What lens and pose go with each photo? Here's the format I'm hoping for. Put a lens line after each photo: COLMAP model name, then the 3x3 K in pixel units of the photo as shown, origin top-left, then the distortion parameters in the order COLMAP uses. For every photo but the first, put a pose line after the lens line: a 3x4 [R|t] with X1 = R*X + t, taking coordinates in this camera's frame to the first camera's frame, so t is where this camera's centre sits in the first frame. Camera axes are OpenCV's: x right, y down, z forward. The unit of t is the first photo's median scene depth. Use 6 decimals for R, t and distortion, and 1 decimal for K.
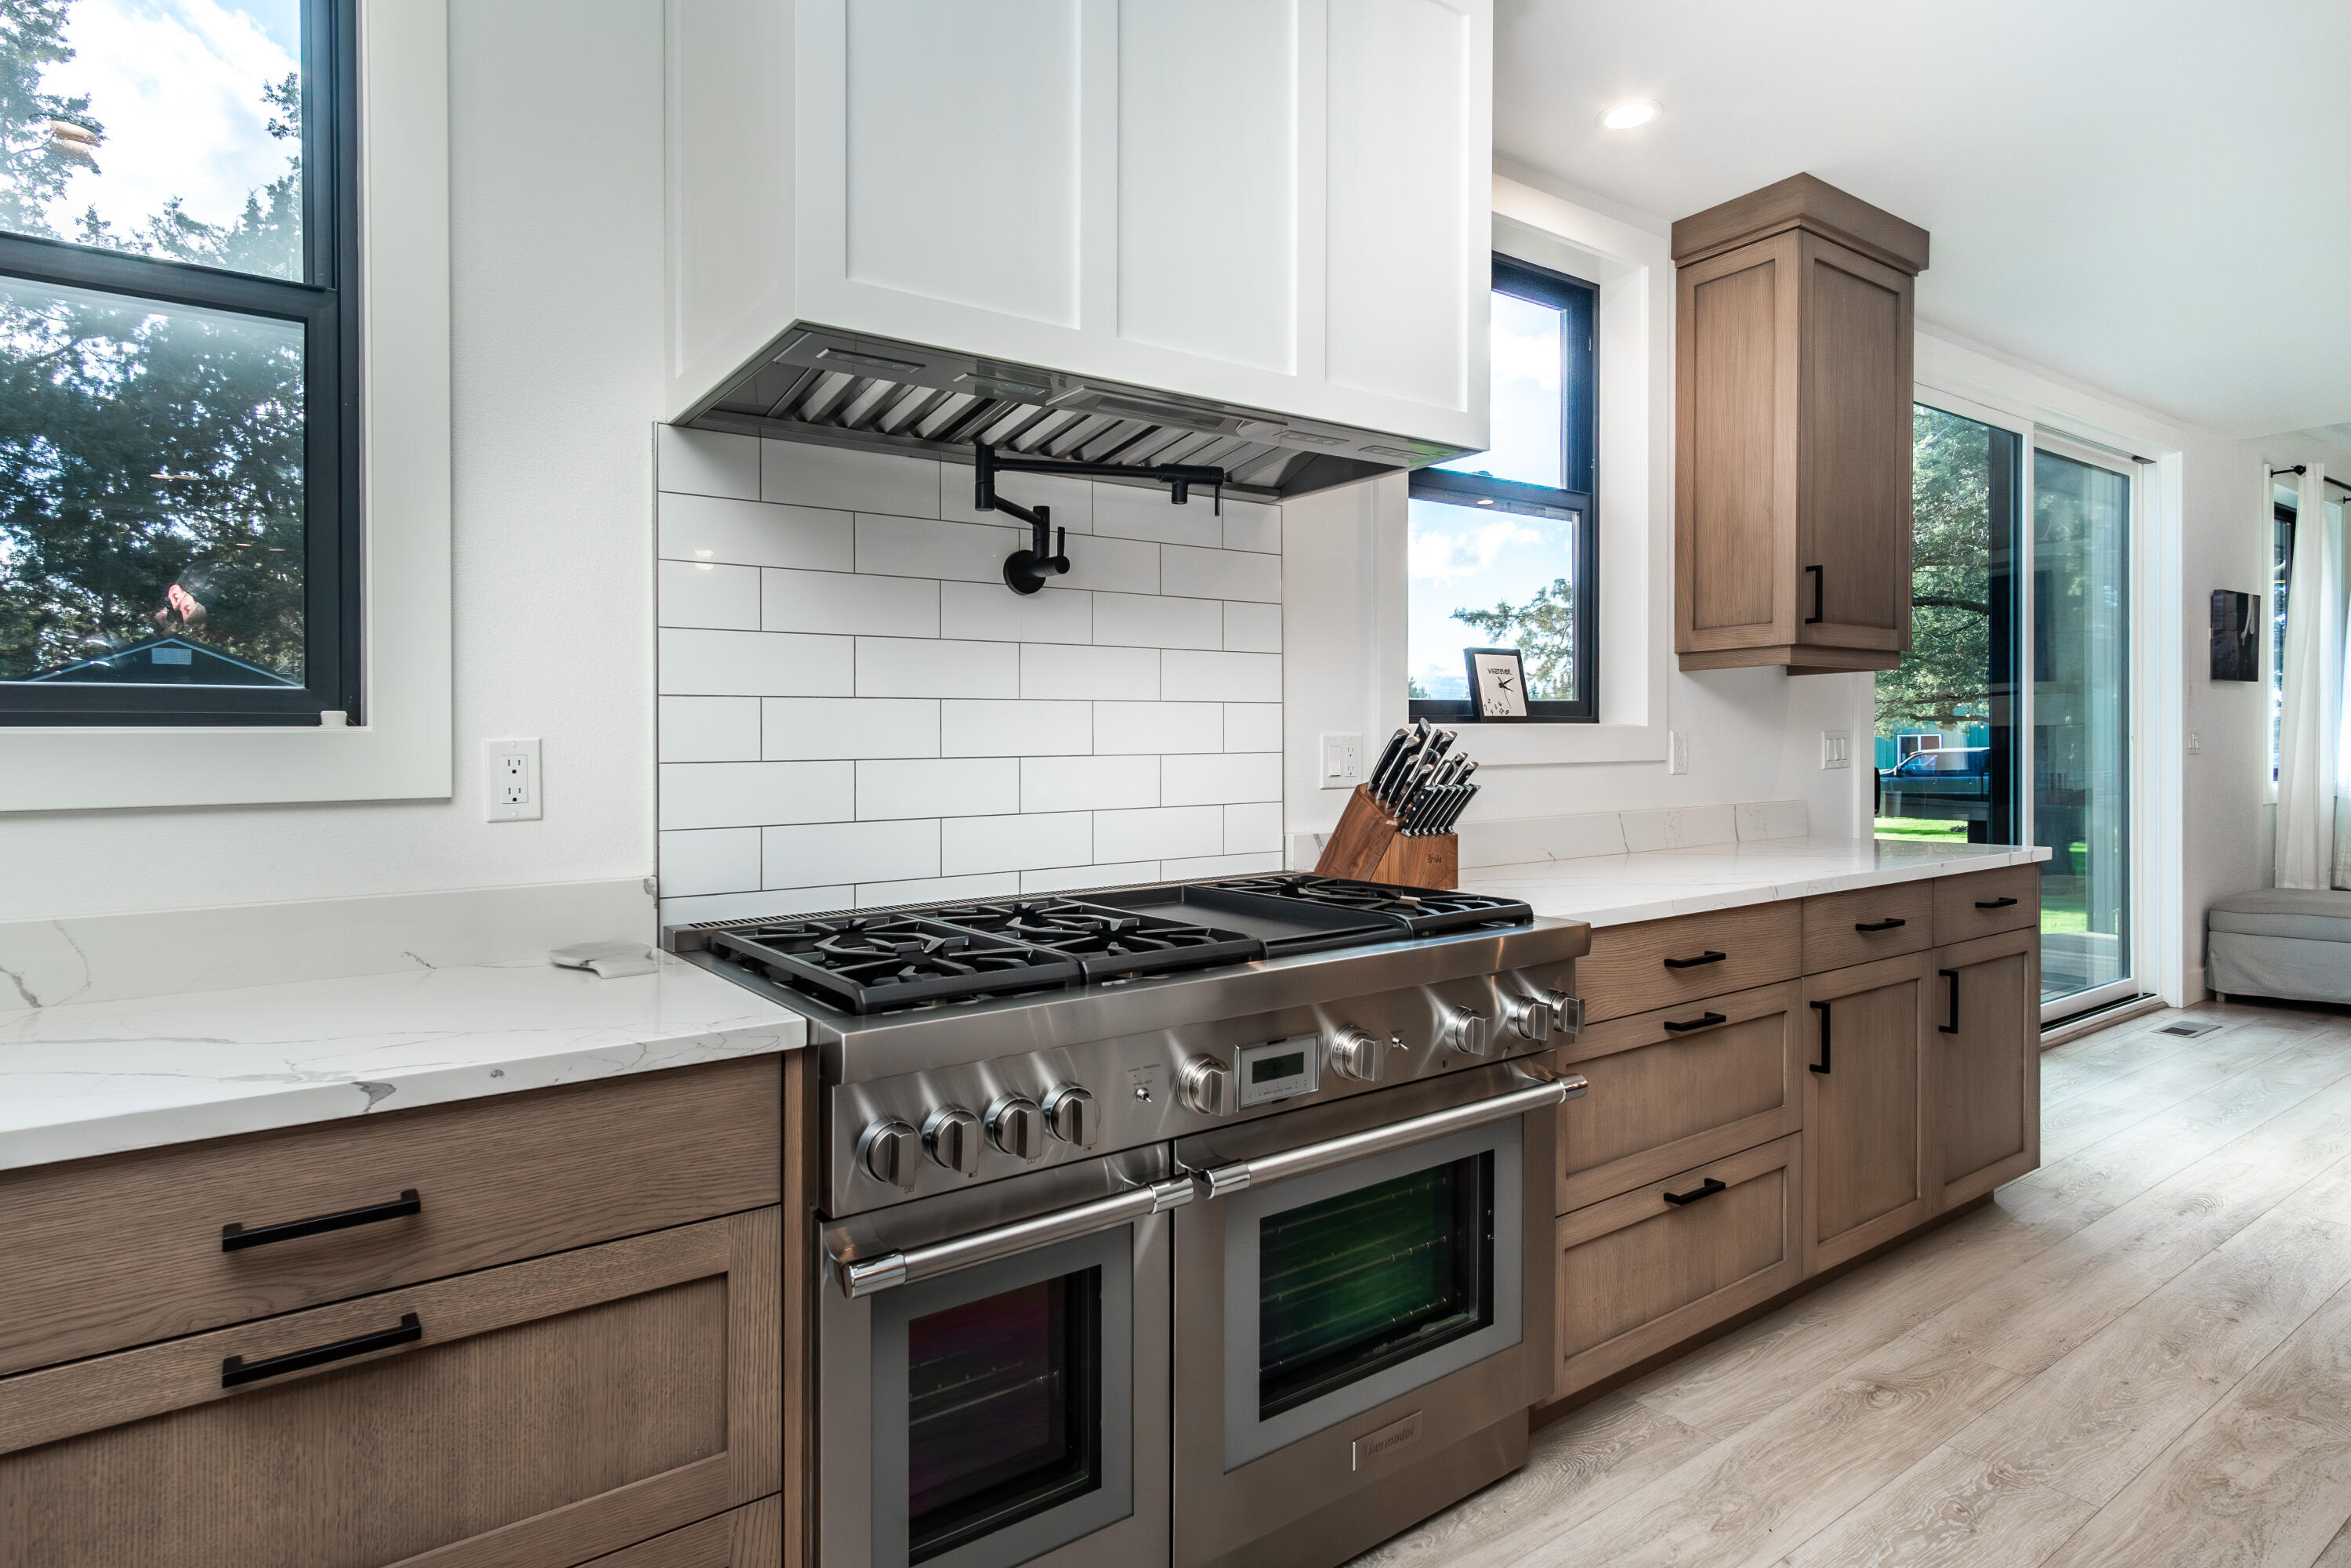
lens RADIAL K [[1263.4, 0, 1164.7], [0, 1263.4, 764.6], [0, 0, 1]] dist [0.000453, -0.000299]
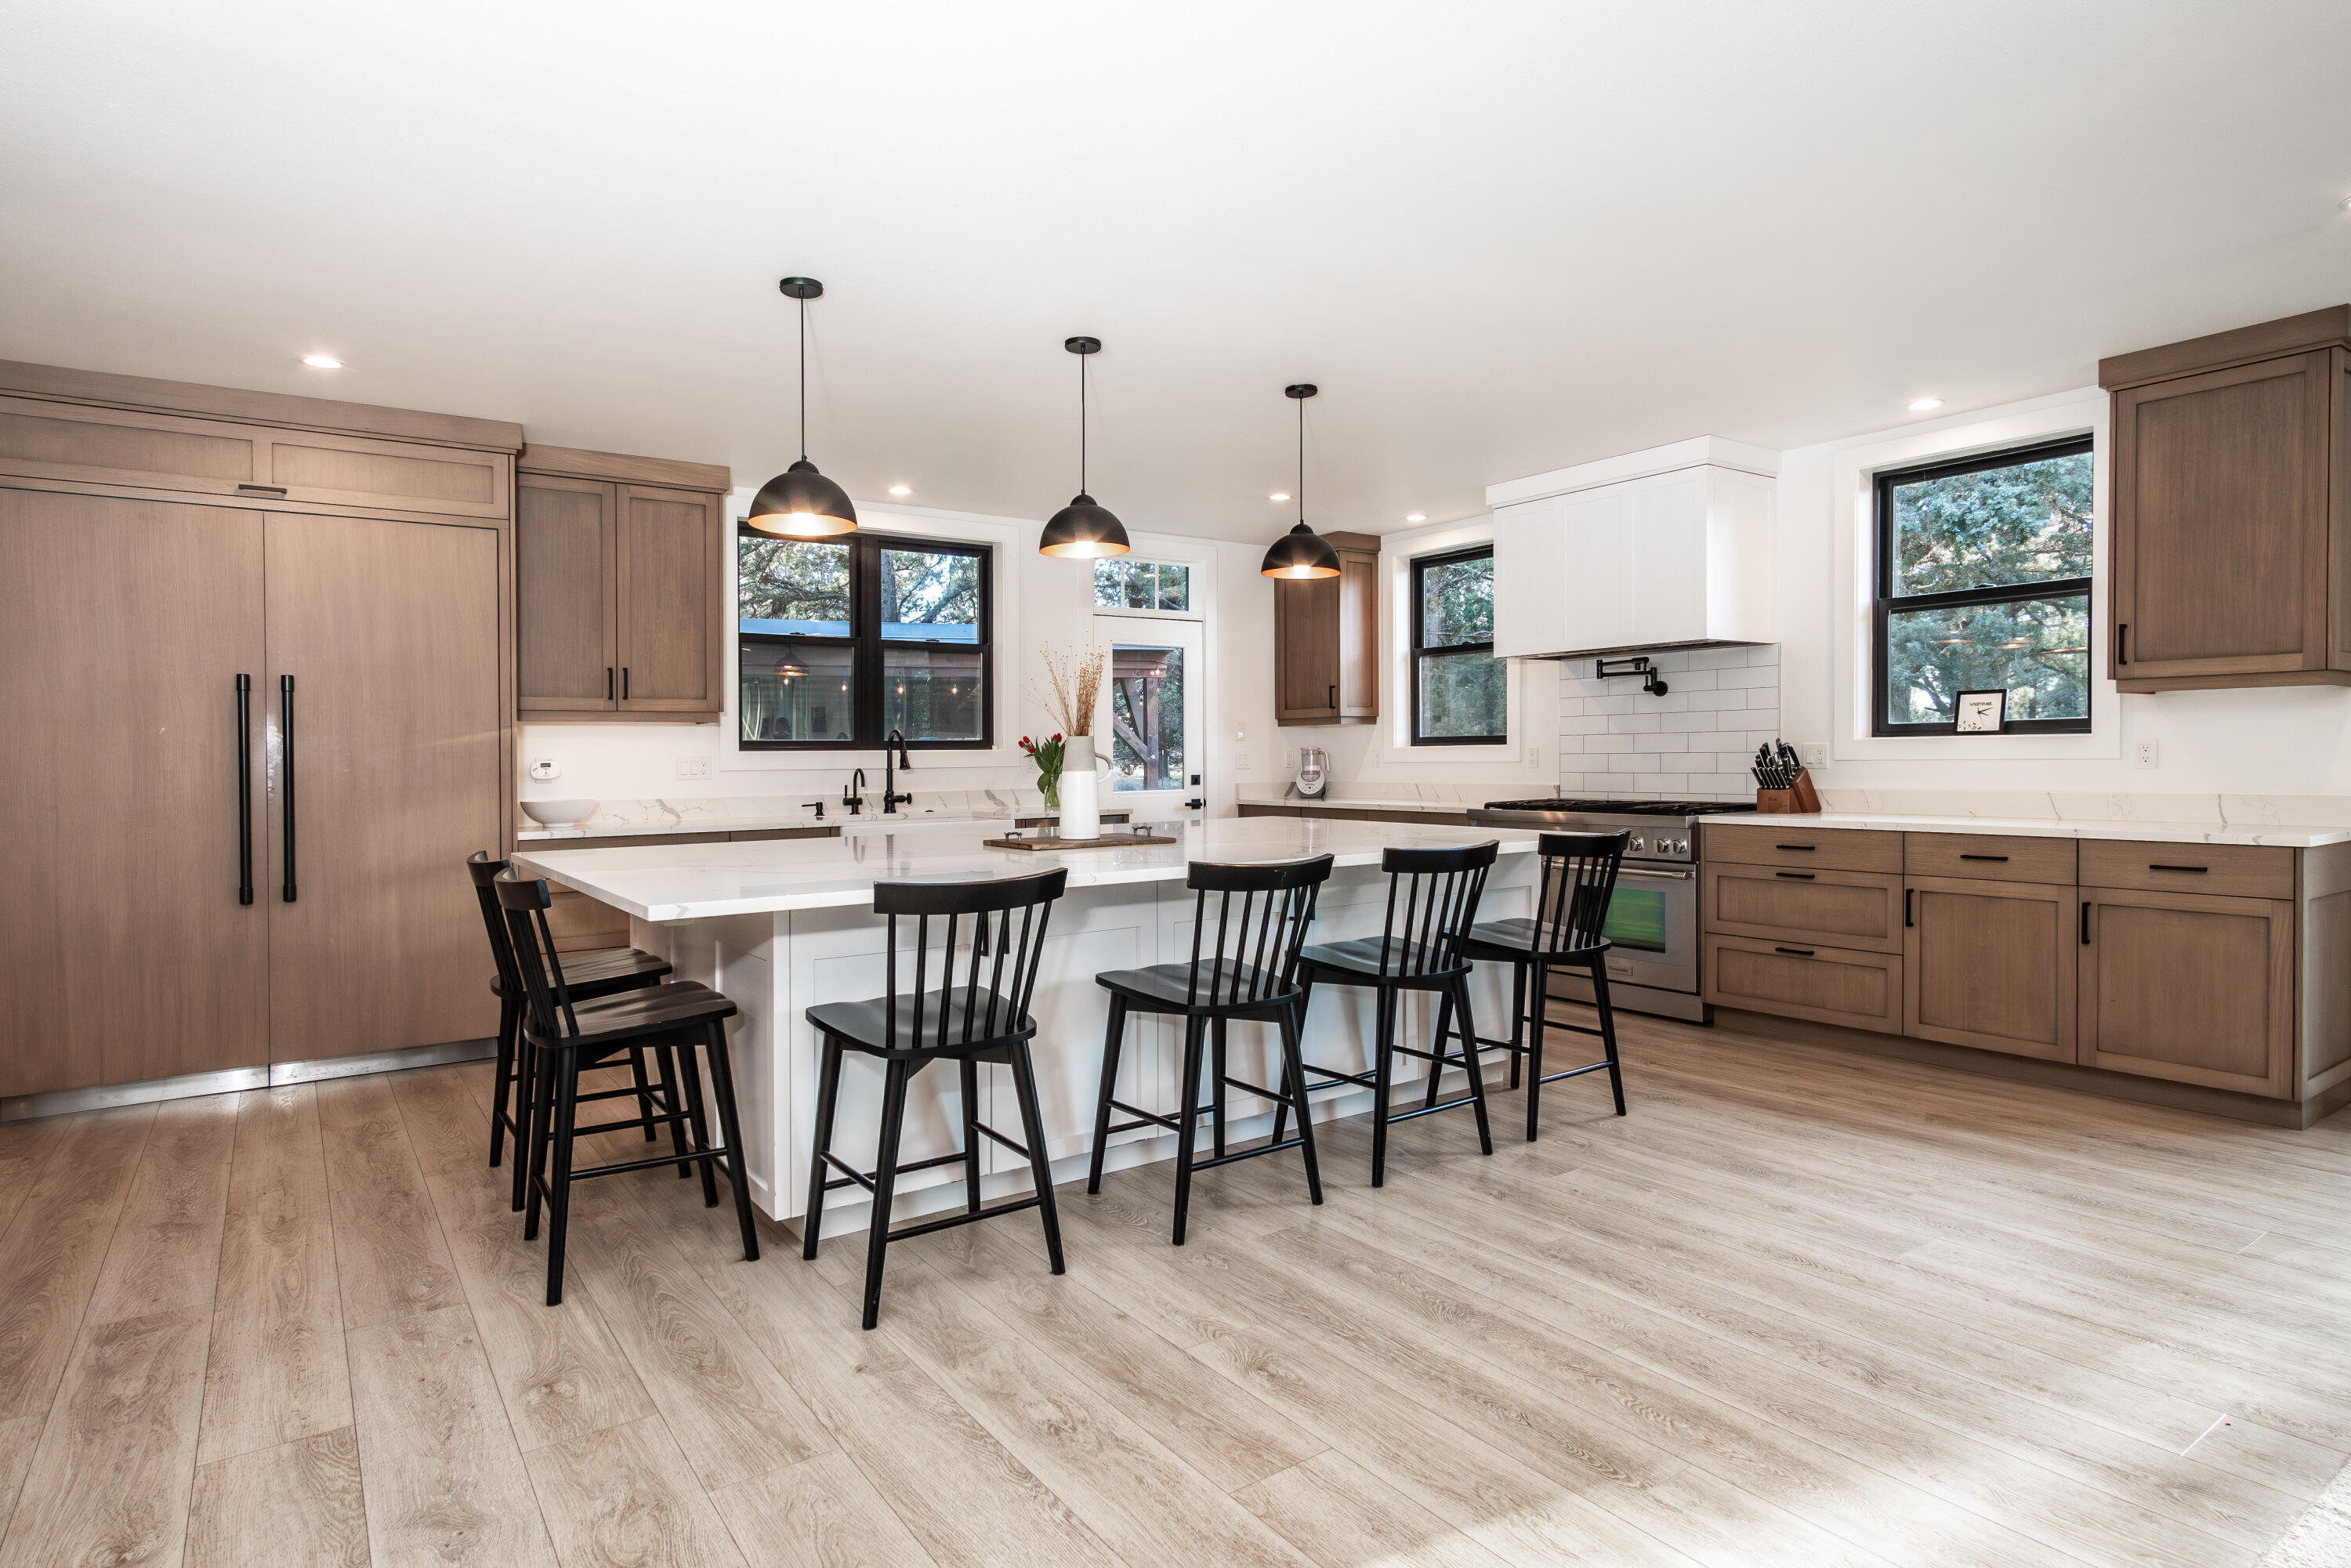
lens RADIAL K [[1229.1, 0, 1155.8], [0, 1229.1, 750.9], [0, 0, 1]] dist [0.003244, 0.000597]
pose [[0.003169, 0.010378, -0.999941, 2.826397], [0.000821, 0.999946, 0.010380, -0.043615], [0.999995, -0.000853, 0.003161, -0.154659]]
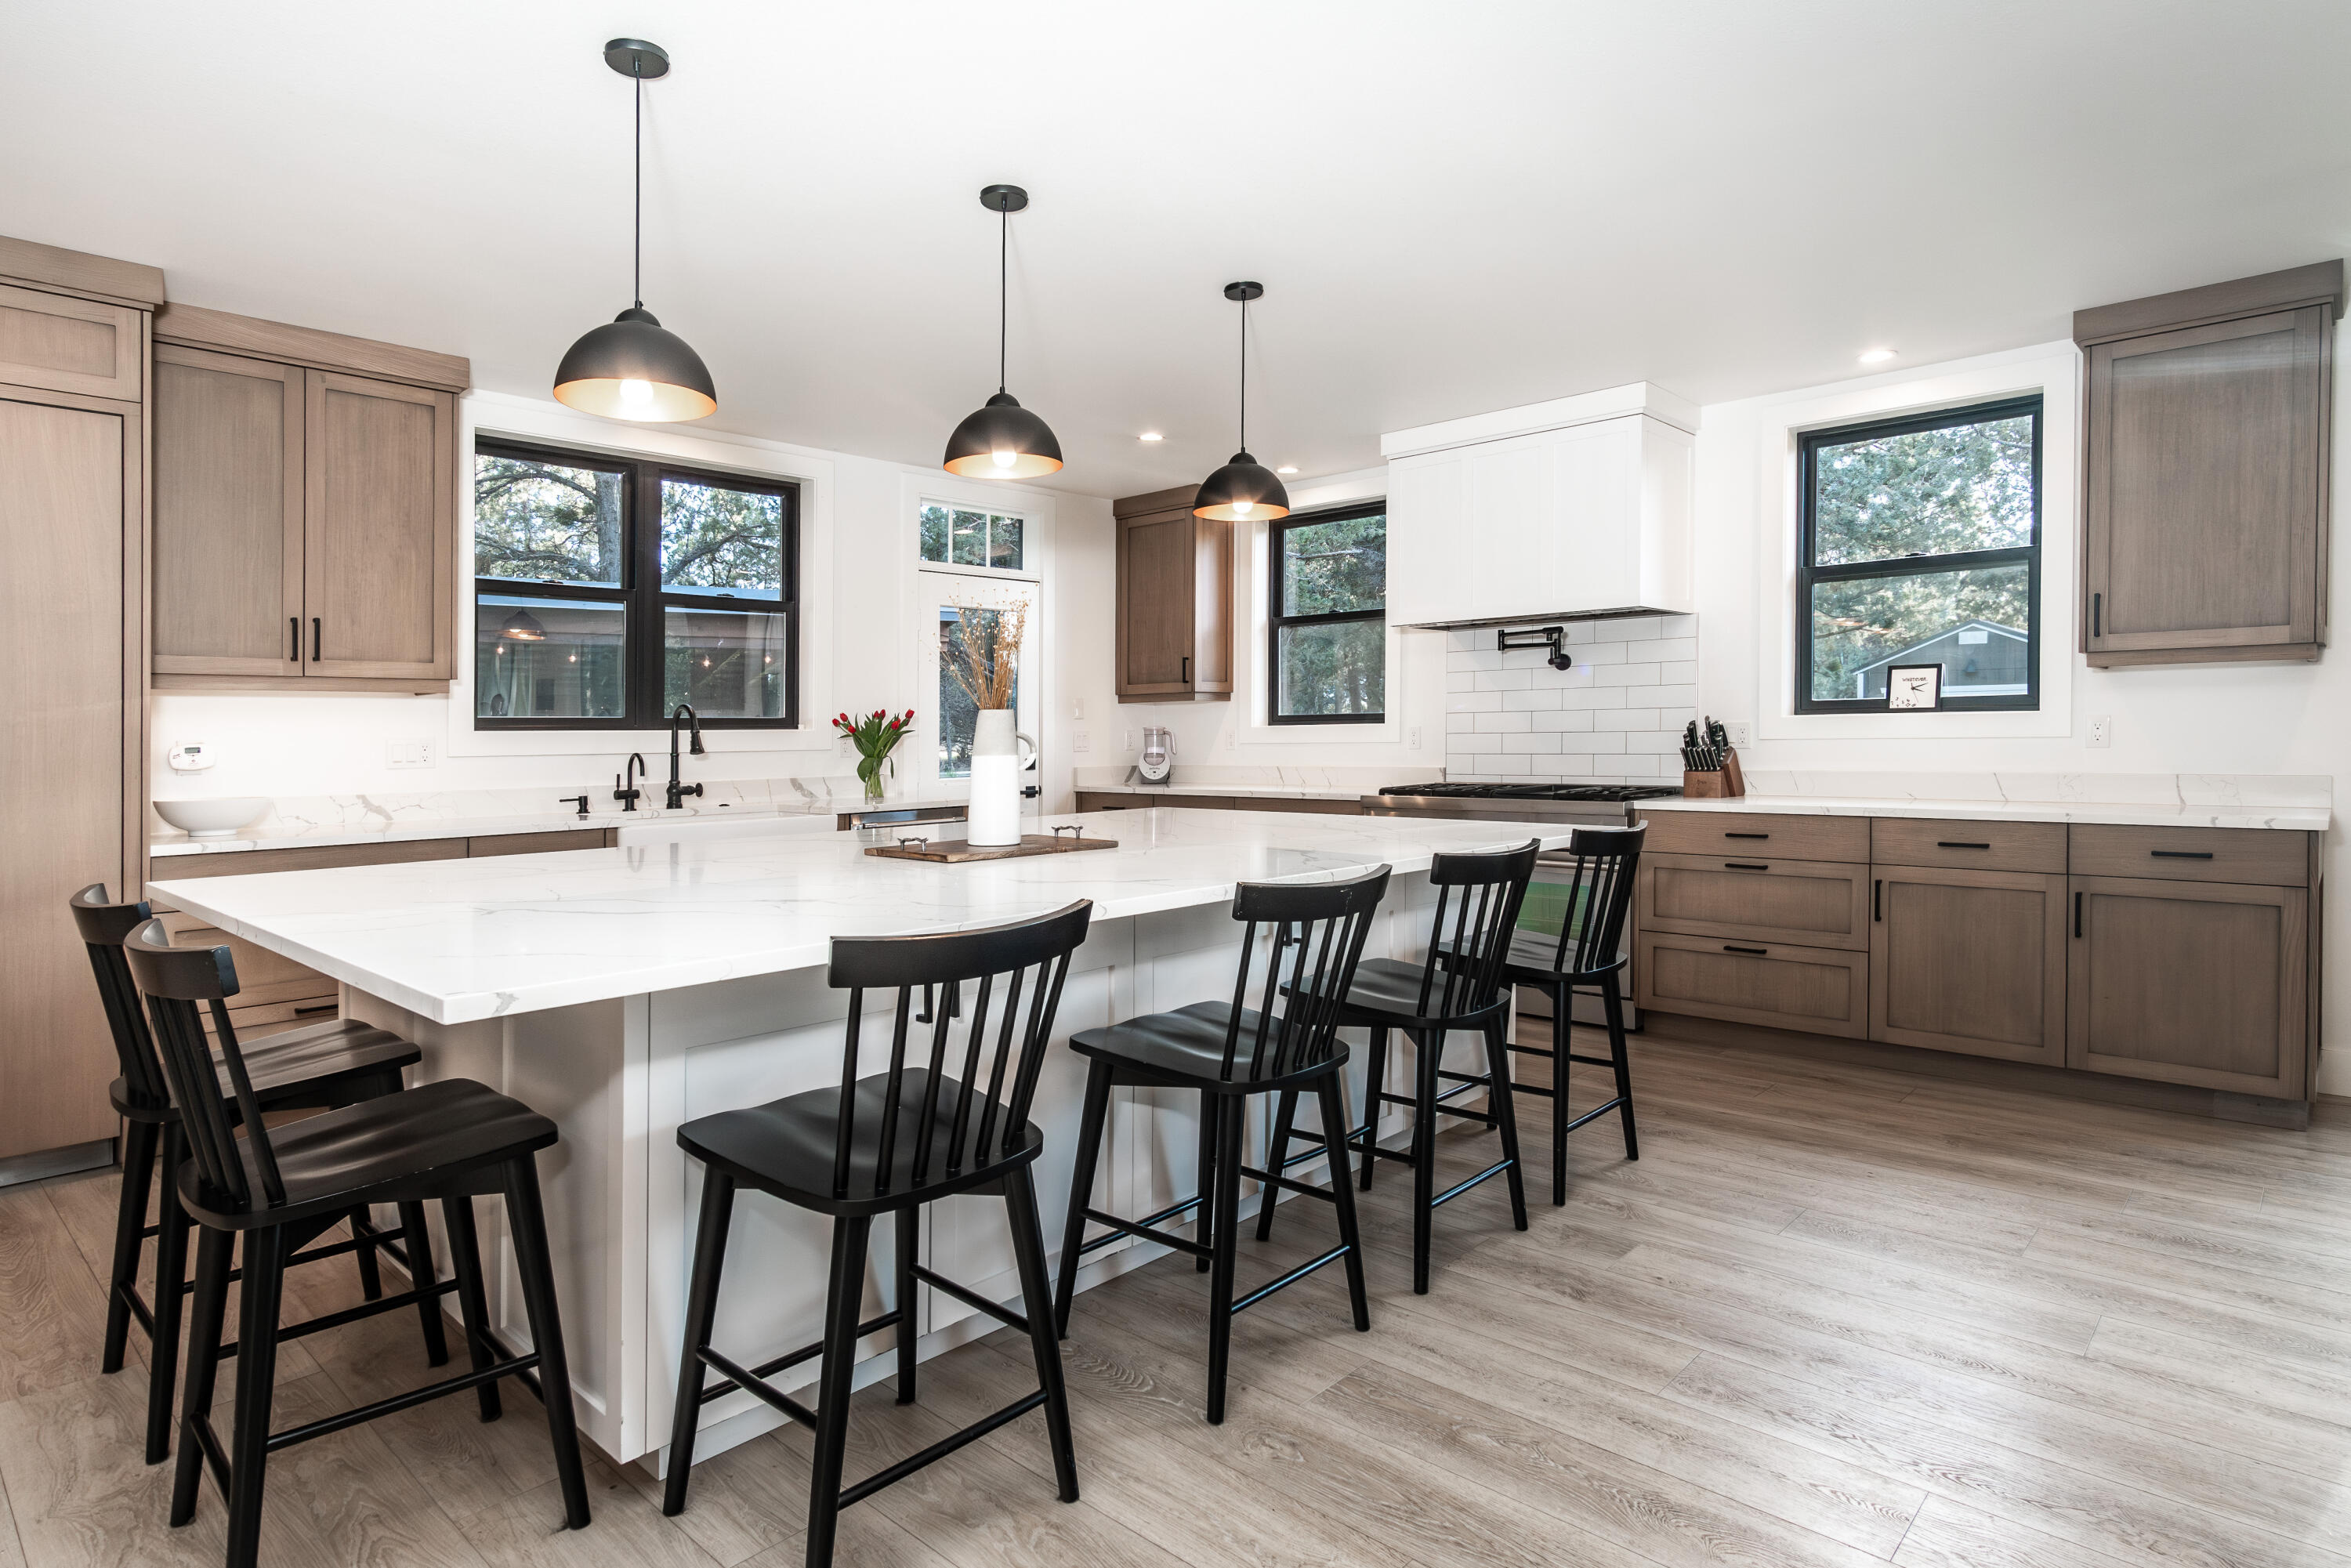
lens RADIAL K [[1257.4, 0, 1142.6], [0, 1257.4, 713.7], [0, 0, 1]] dist [0.005045, 0.000681]
pose [[0.198578, -0.004326, -0.980075, 2.411569], [0.000047, 0.999990, -0.004404, -0.035433], [0.980085, 0.000828, 0.198577, -0.391573]]
